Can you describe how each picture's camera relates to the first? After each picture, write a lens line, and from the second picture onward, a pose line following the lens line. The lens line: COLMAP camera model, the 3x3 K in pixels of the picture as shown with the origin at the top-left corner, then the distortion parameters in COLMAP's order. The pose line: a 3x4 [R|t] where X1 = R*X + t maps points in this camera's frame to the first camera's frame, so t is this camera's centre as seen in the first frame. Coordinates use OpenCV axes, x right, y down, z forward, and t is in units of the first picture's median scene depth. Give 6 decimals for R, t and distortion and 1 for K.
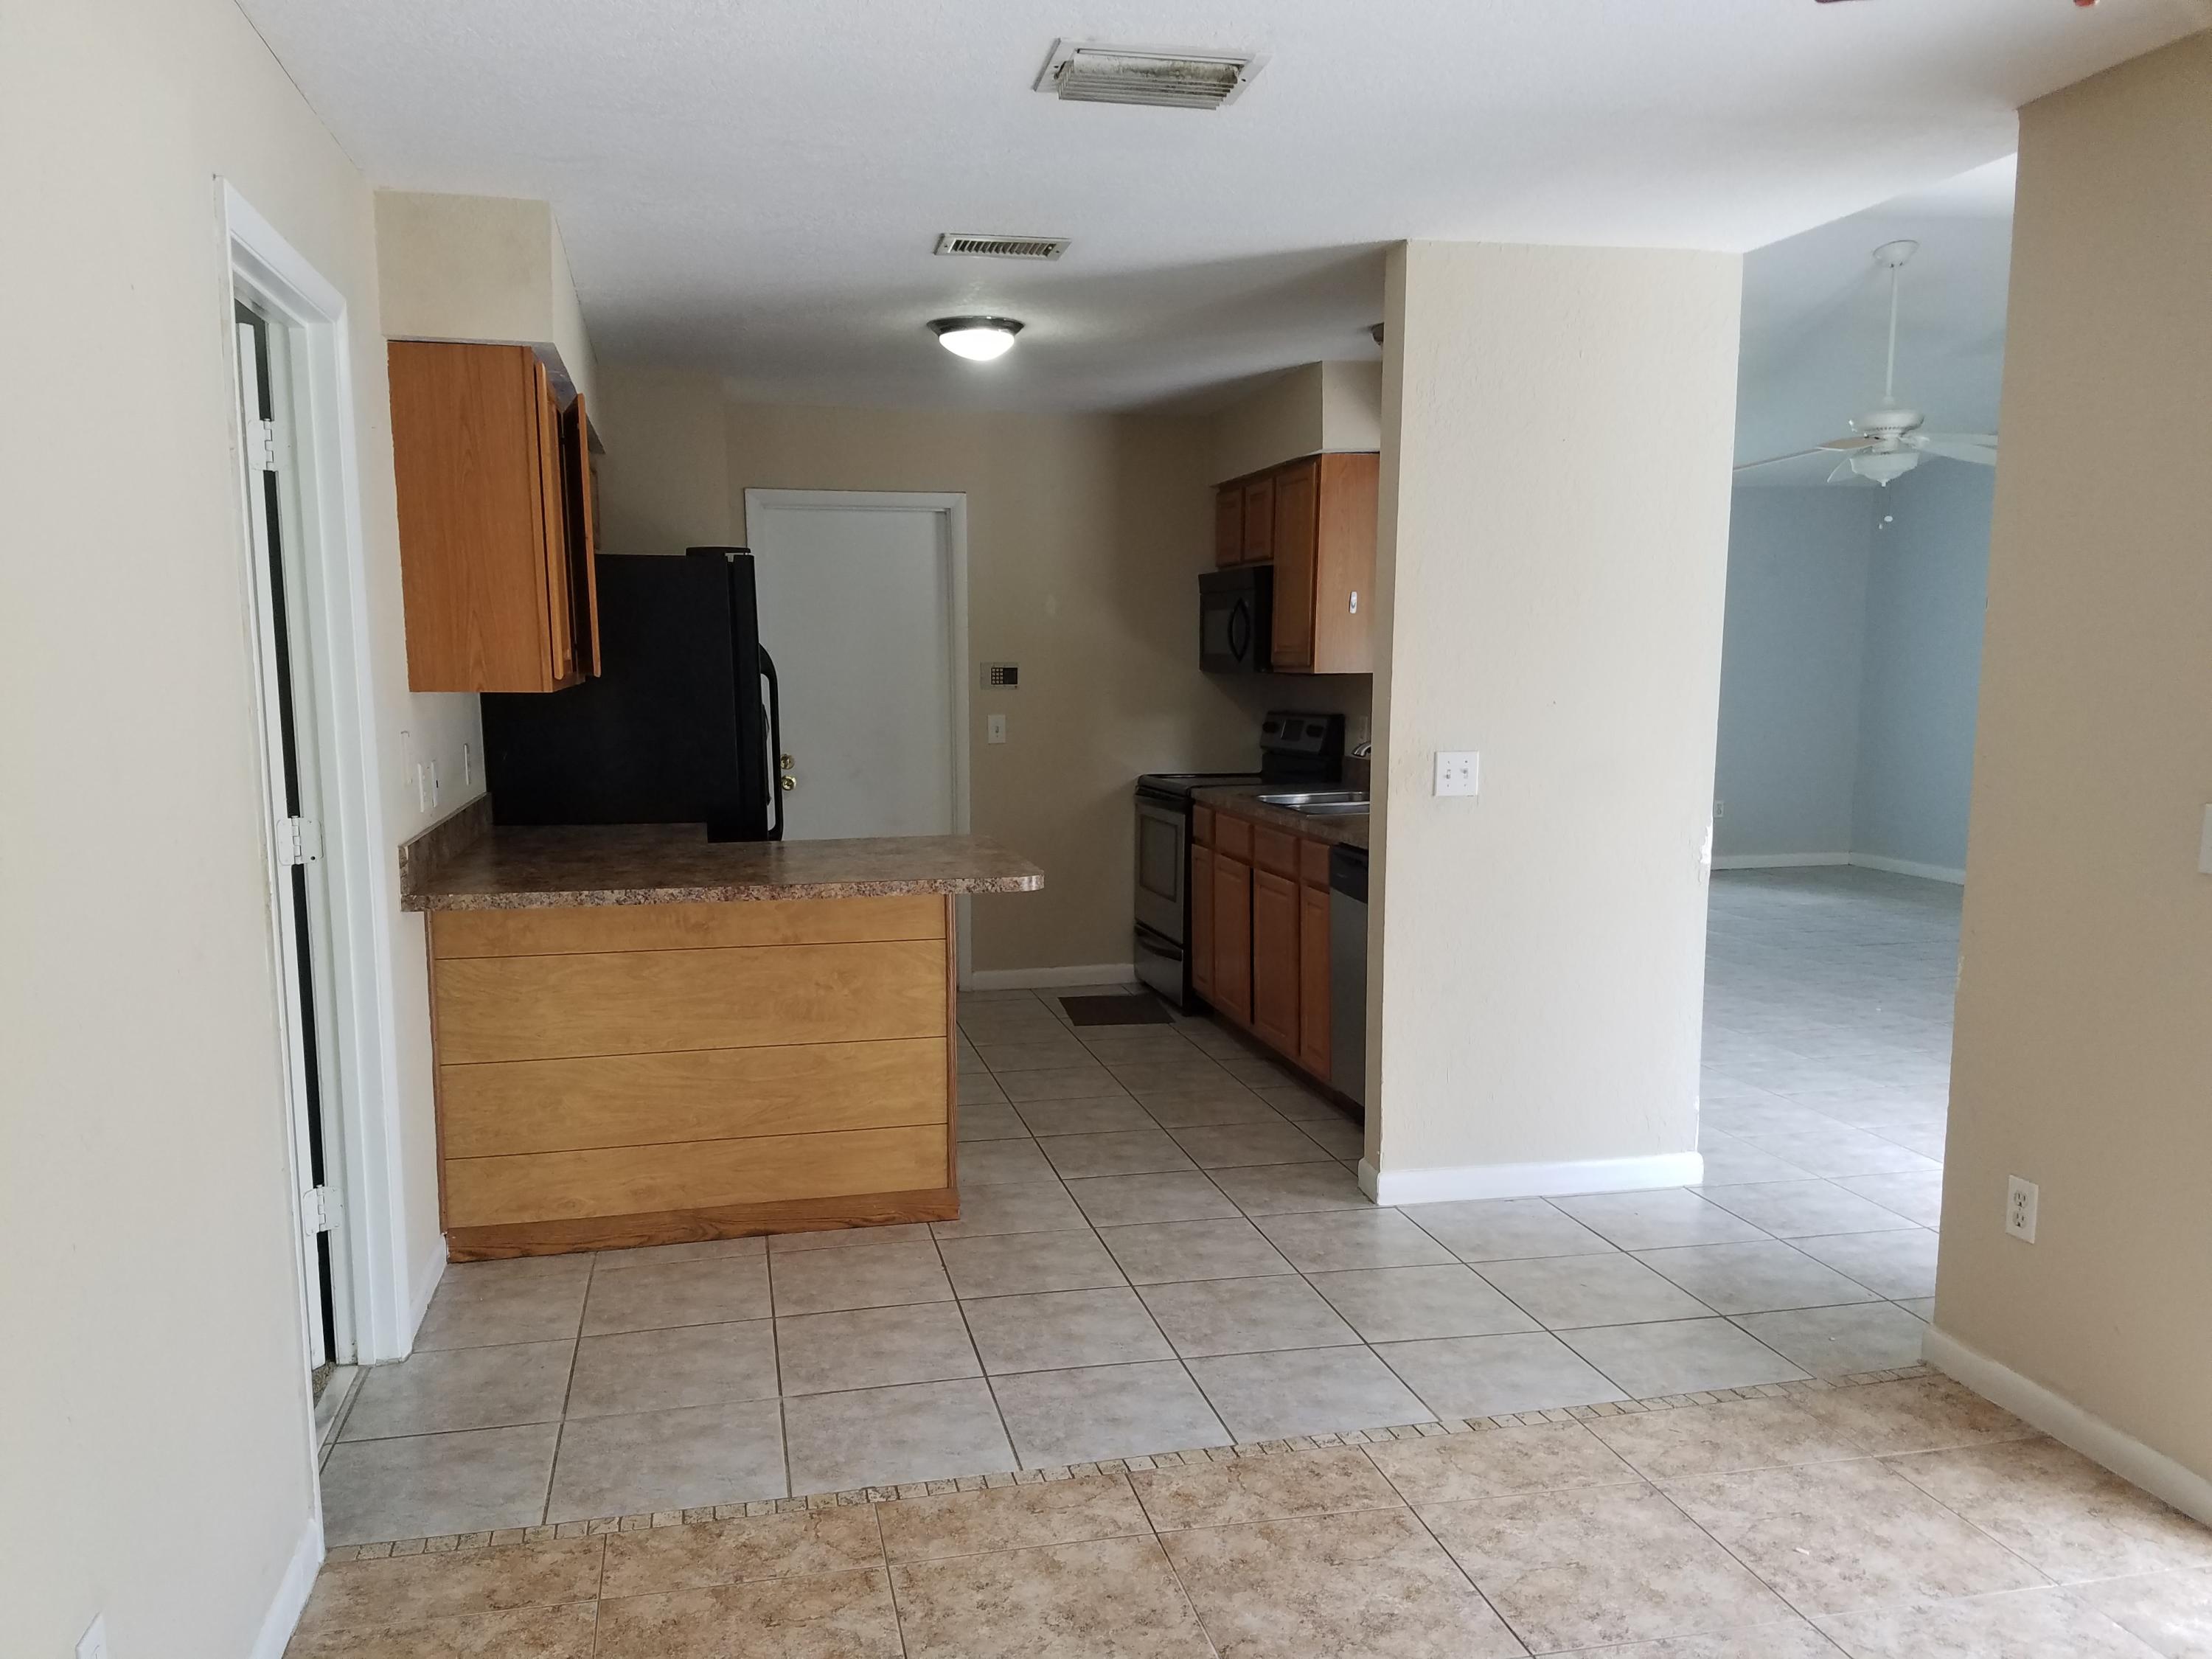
lens RADIAL K [[1682.4, 0, 1030.0], [0, 1682.4, 872.9], [0, 0, 1]] dist [0.121703, -0.151961]
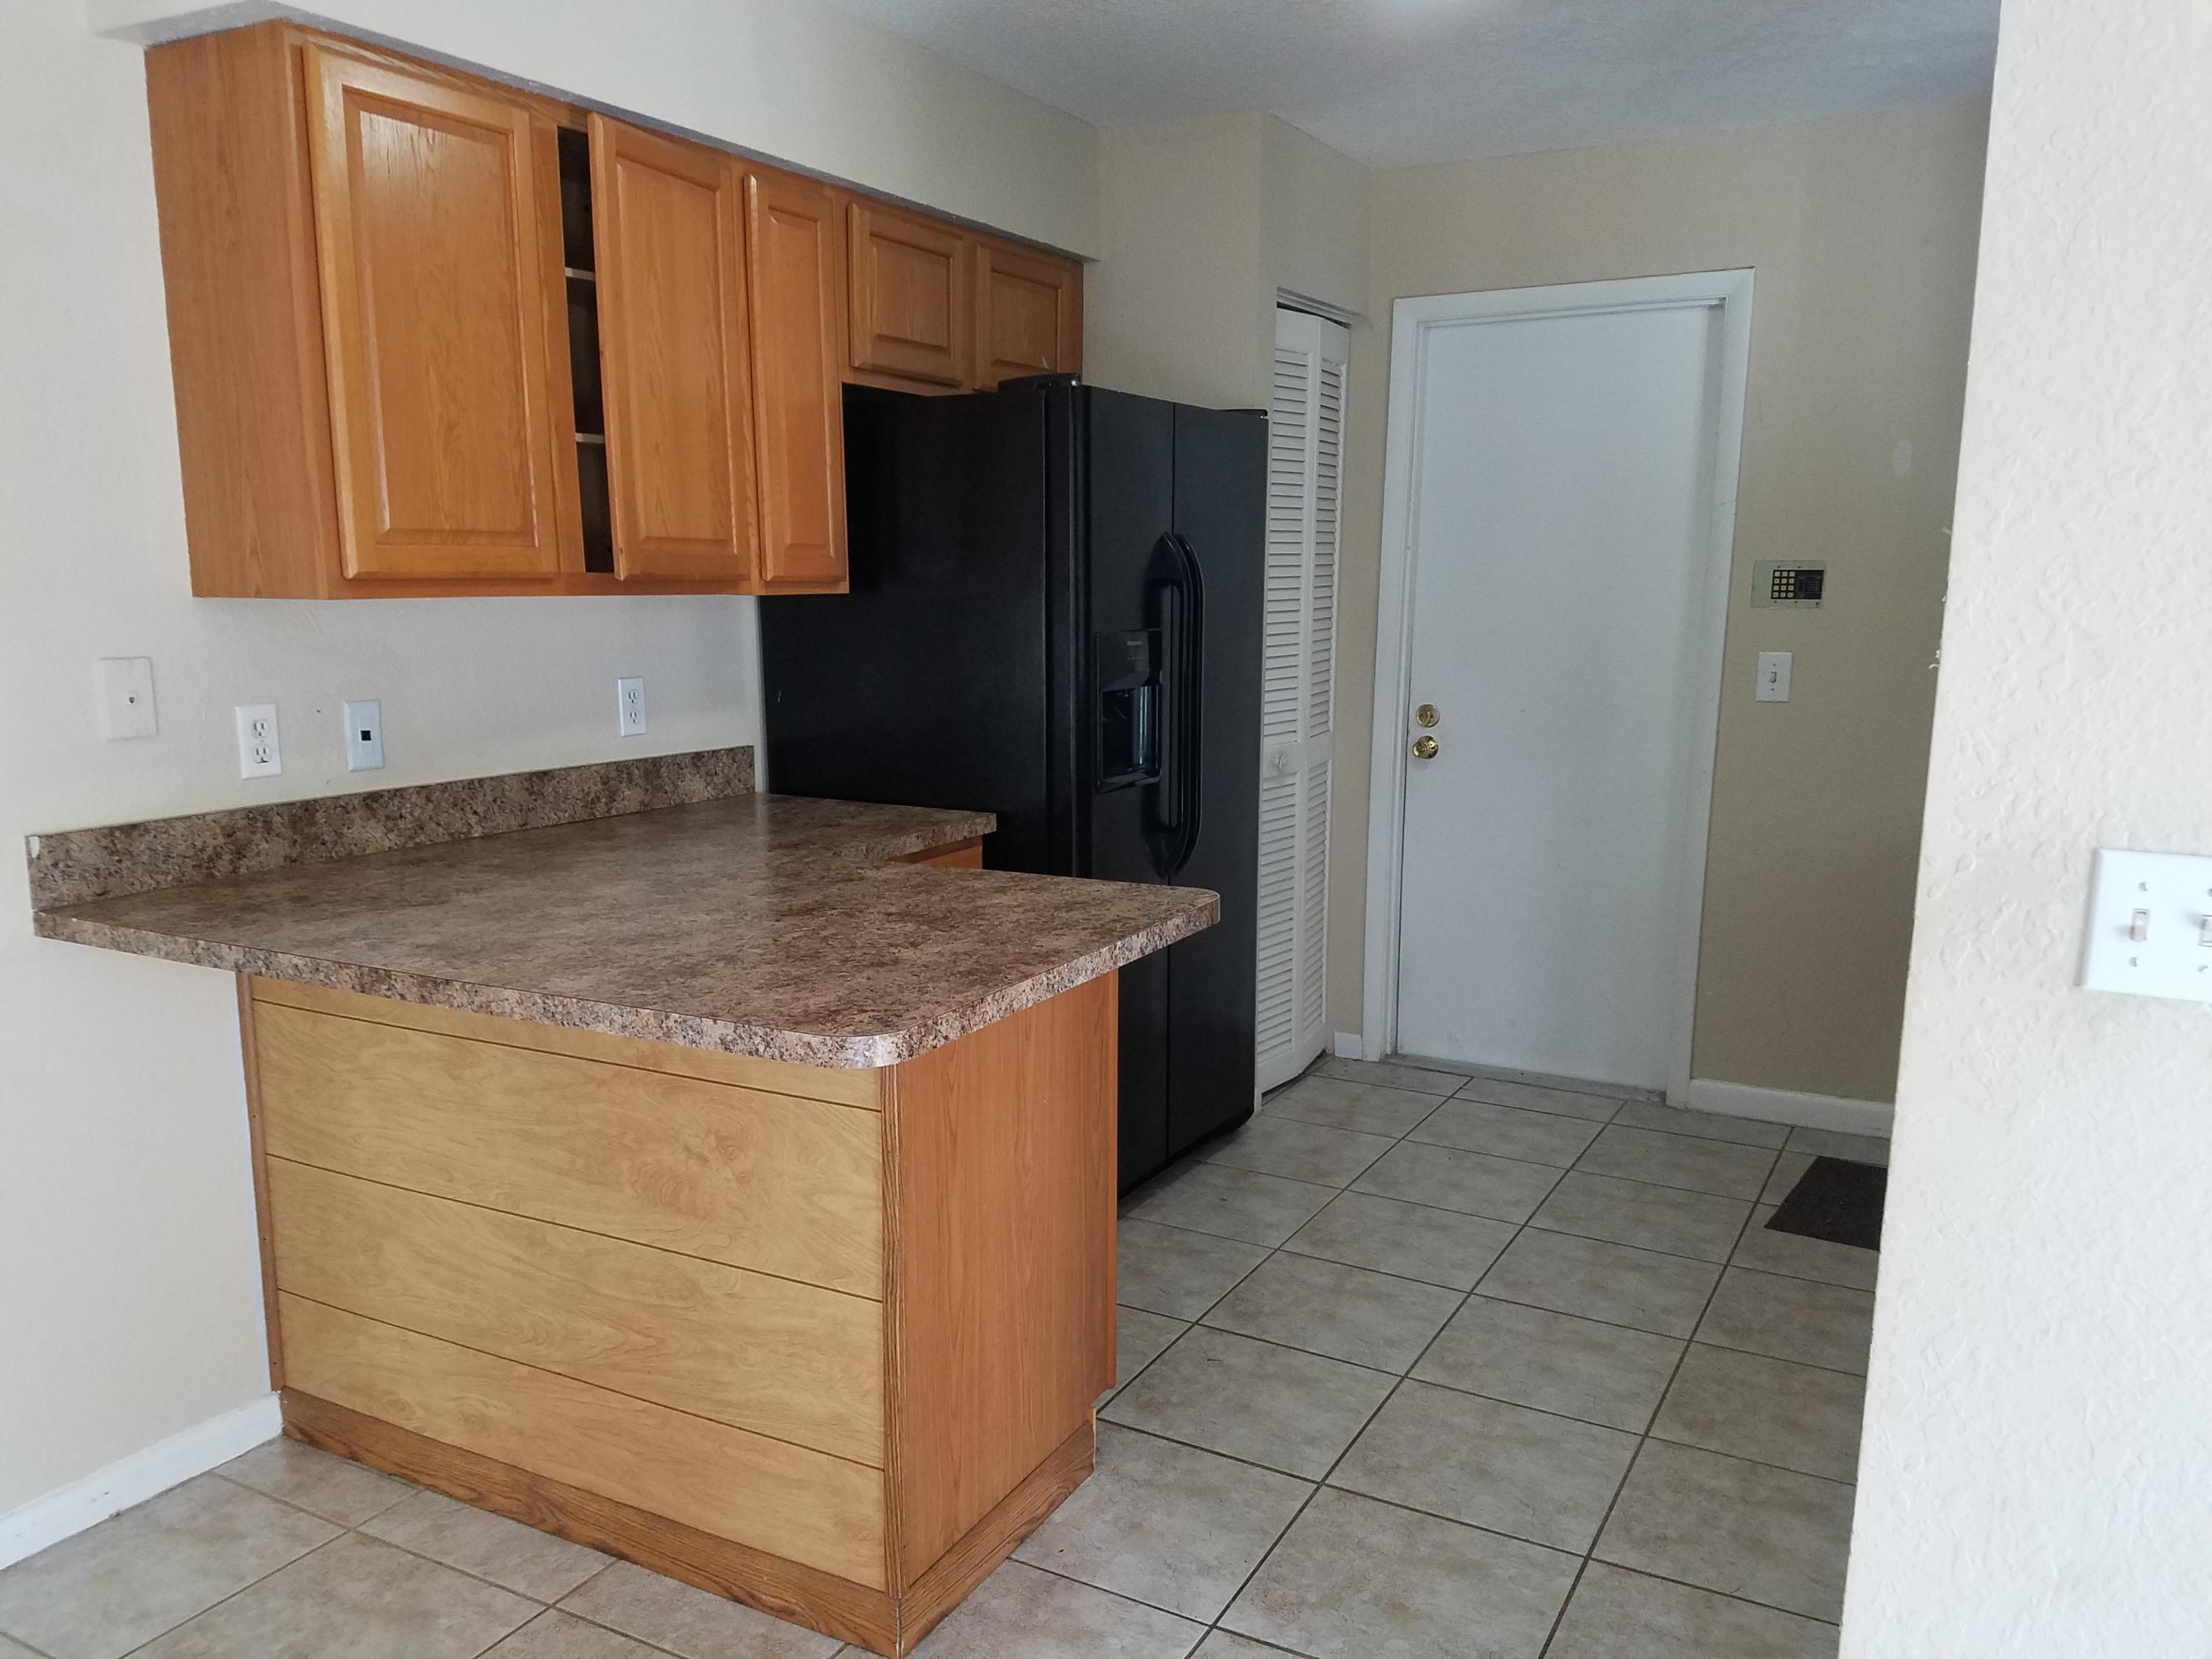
lens RADIAL K [[1682.4, 0, 1065.4], [0, 1682.4, 864.4], [0, 0, 1]] dist [0.121703, -0.151961]
pose [[0.757829, 0.116502, -0.641968, 0.271530], [-0.085776, 0.993179, 0.078981, -0.069929], [0.646791, -0.004789, 0.762652, 0.585257]]
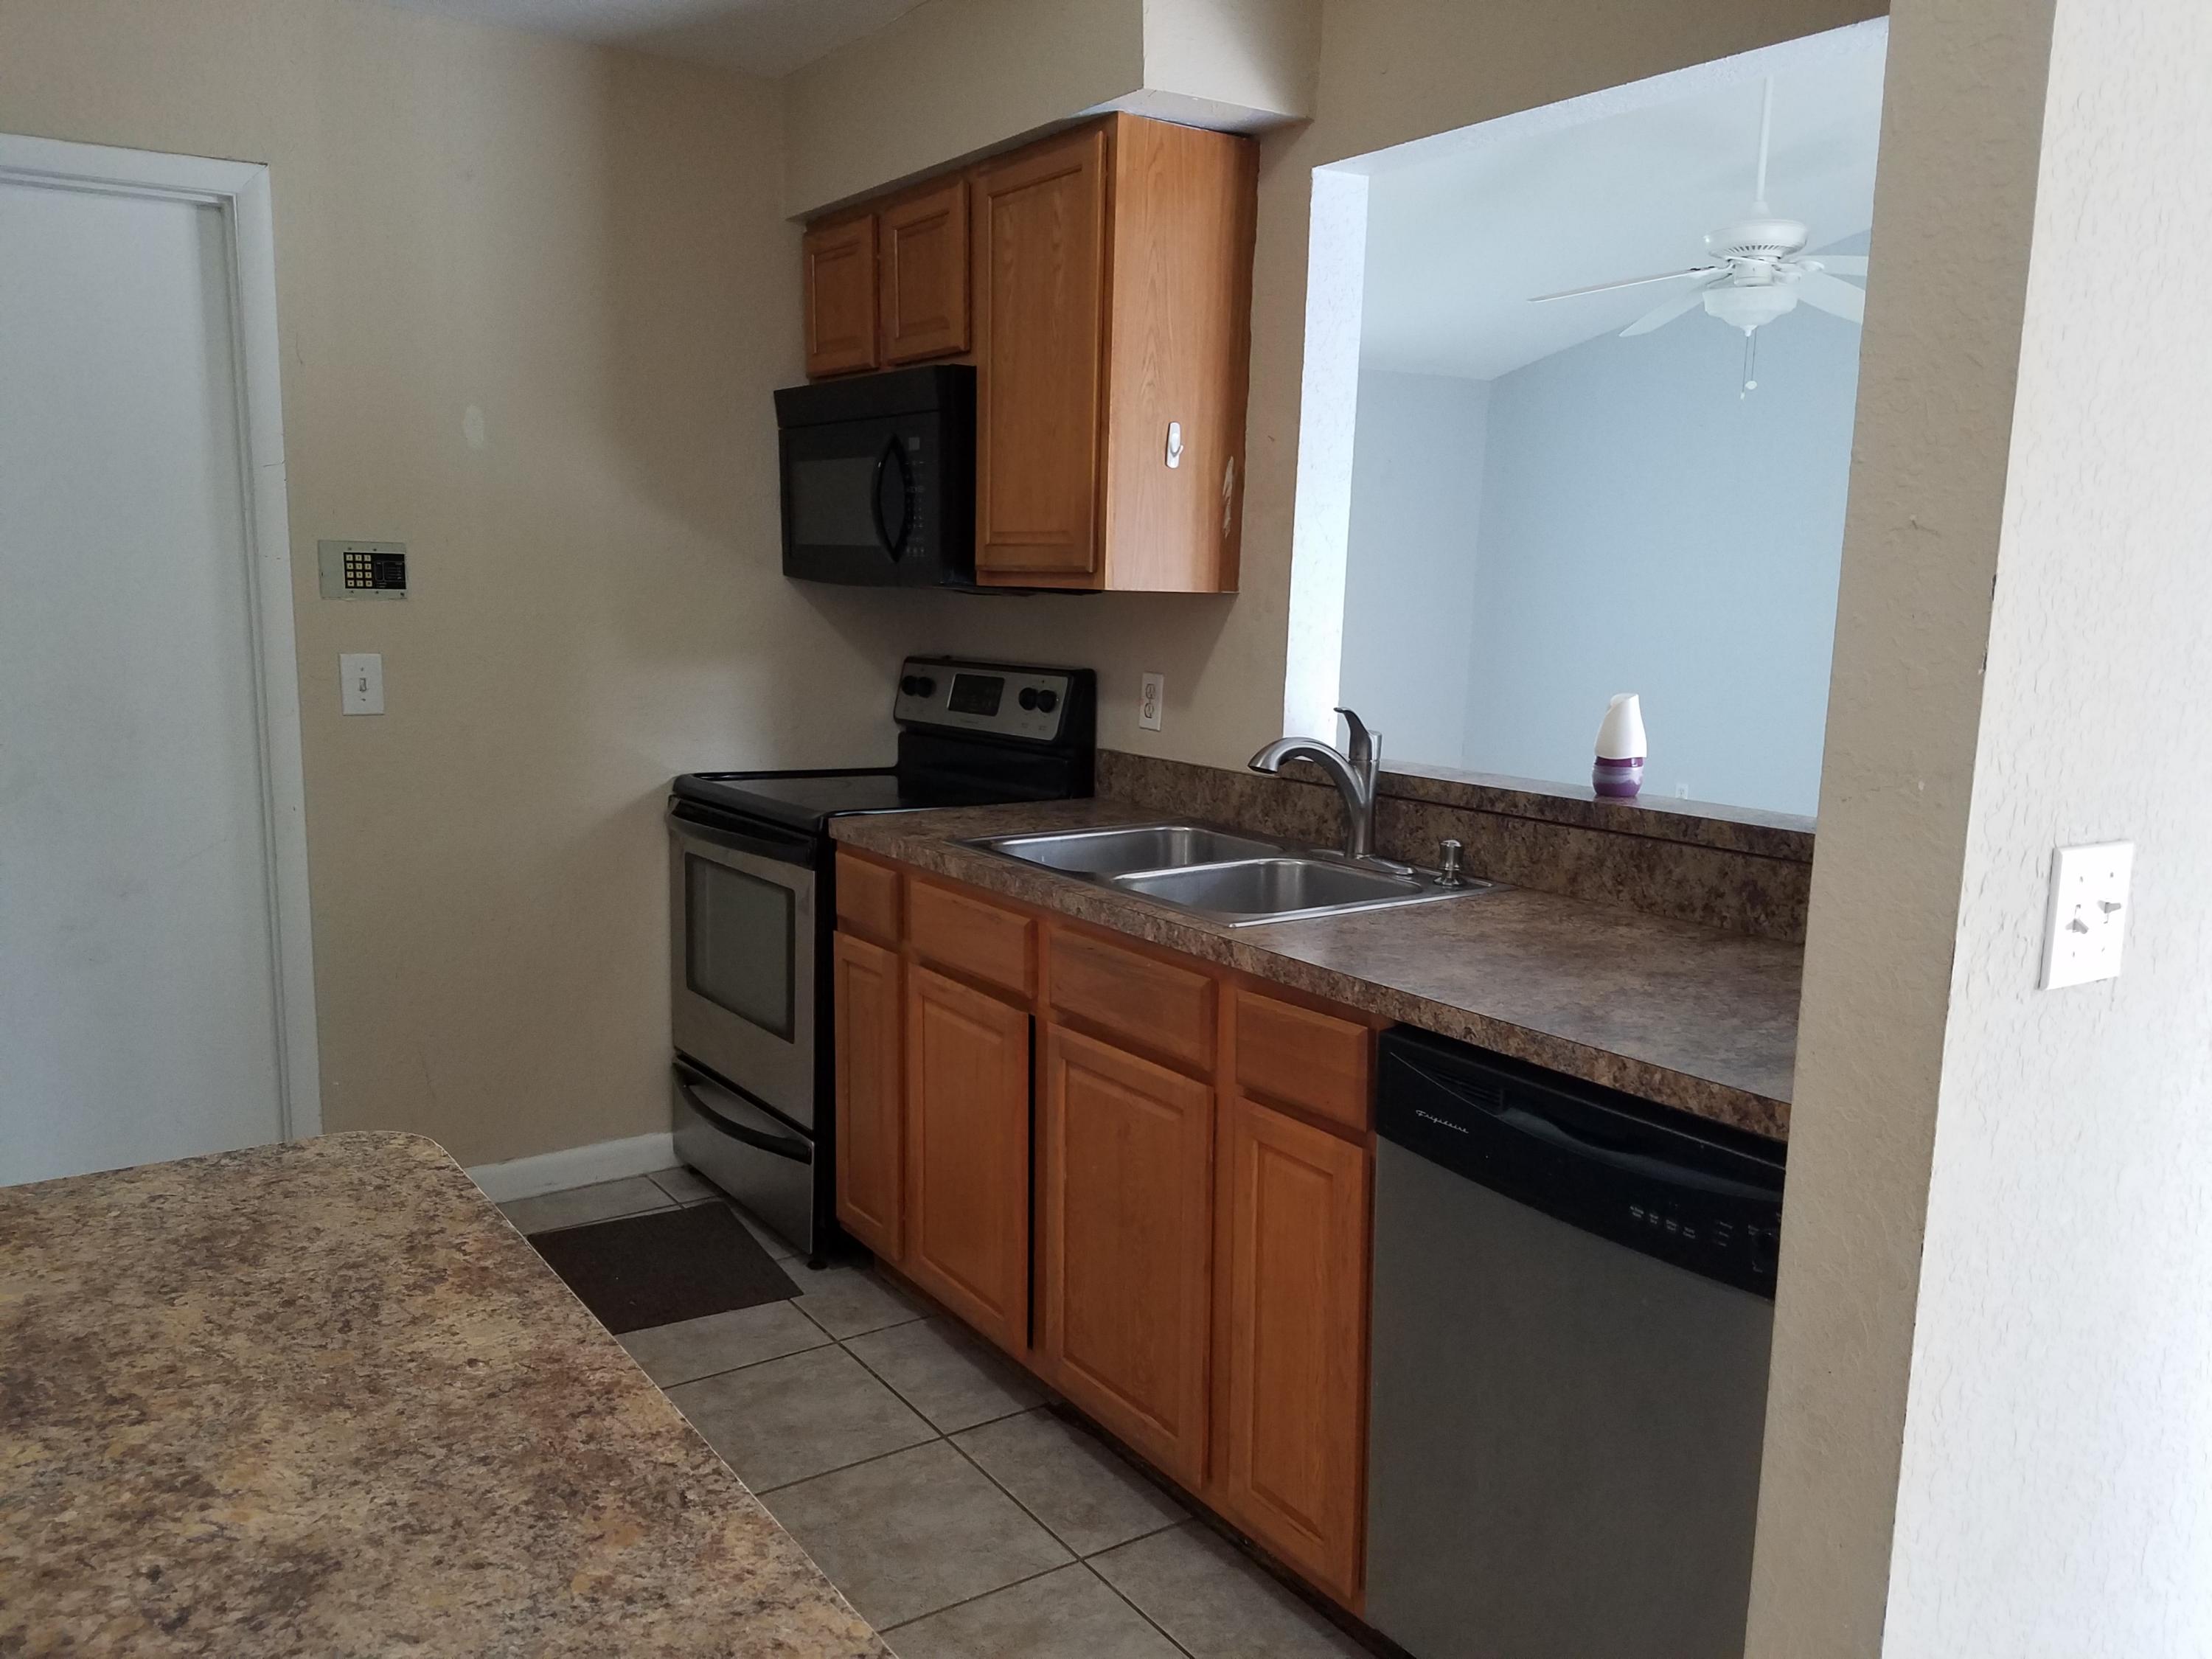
lens RADIAL K [[1682.4, 0, 1089.6], [0, 1682.4, 886.2], [0, 0, 1]] dist [0.121703, -0.151961]
pose [[0.919248, -0.042568, 0.391372, -0.035895], [0.021870, 0.998124, 0.057193, -0.077941], [-0.393072, -0.044016, 0.918454, 0.714617]]
